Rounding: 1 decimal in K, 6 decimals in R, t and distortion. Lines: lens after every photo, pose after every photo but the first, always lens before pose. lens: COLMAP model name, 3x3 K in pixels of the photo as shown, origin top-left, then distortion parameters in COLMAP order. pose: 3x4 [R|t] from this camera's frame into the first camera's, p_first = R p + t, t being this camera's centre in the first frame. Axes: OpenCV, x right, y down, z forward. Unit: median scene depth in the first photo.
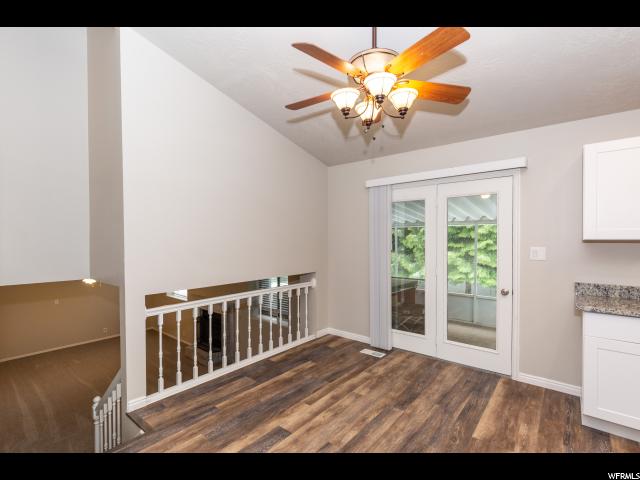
lens RADIAL K [[299.9, 0, 323.3], [0, 299.9, 241.1], [0, 0, 1]] dist [0.016727, -0.000984]
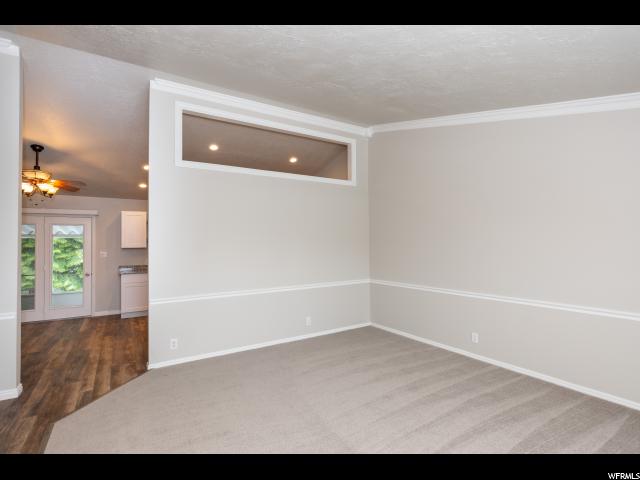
lens RADIAL K [[308.8, 0, 323.7], [0, 308.8, 238.8], [0, 0, 1]] dist [-0.010540, -0.000853]
pose [[0.300252, 0.014371, 0.953752, -0.807334], [0.020462, 0.999559, -0.021503, 0.004505], [-0.953641, 0.025972, 0.299825, -1.028285]]
